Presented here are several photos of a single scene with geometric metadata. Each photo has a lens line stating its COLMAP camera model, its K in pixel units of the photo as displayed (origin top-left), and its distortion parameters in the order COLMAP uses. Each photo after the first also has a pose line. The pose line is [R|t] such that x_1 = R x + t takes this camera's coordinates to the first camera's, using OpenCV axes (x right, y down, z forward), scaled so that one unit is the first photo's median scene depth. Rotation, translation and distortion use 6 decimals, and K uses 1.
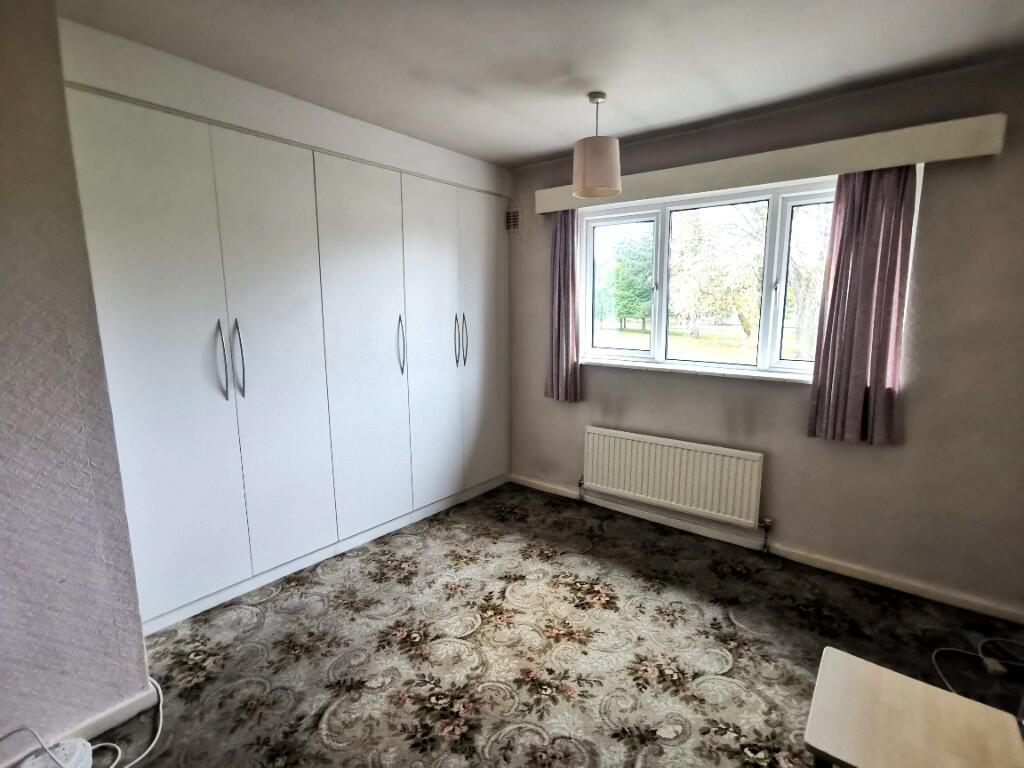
lens RADIAL K [[494.1, 0, 512.0], [0, 494.1, 384.0], [0, 0, 1]] dist [-0.021112, 0.000664]
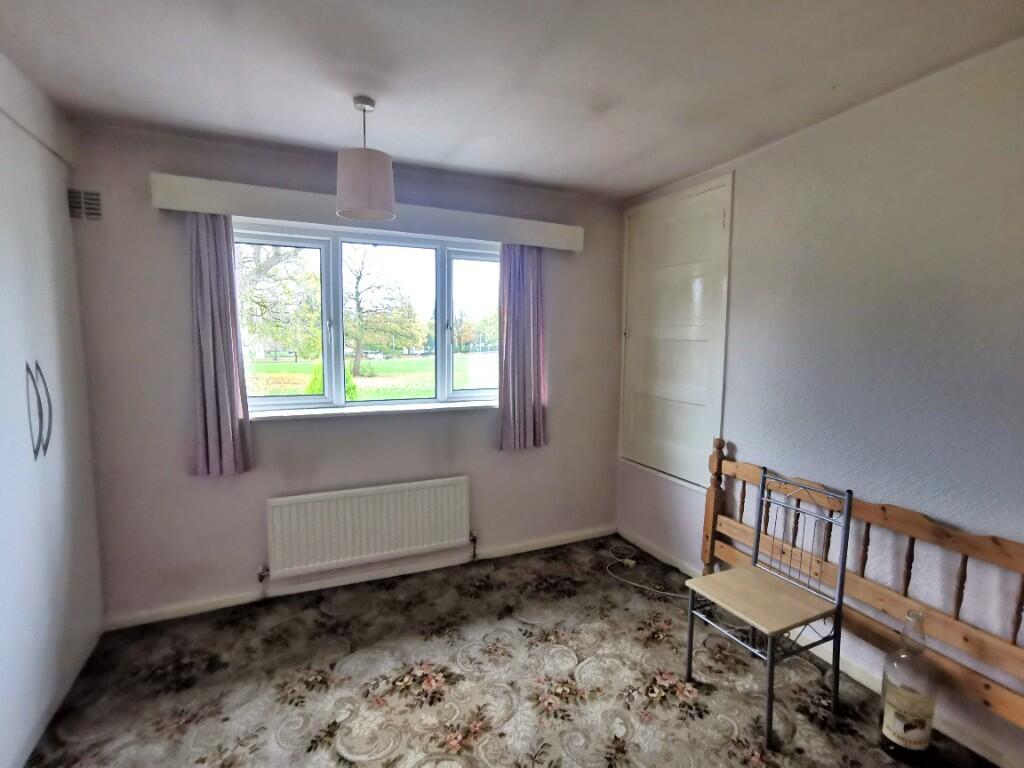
lens RADIAL K [[485.2, 0, 512.0], [0, 485.2, 384.0], [0, 0, 1]] dist [-0.072194, 0.044937]
pose [[0.438208, -0.073154, 0.895892, -0.434416], [0.131709, 0.991151, 0.016509, -0.071782], [-0.889172, 0.110763, 0.443965, 0.410772]]
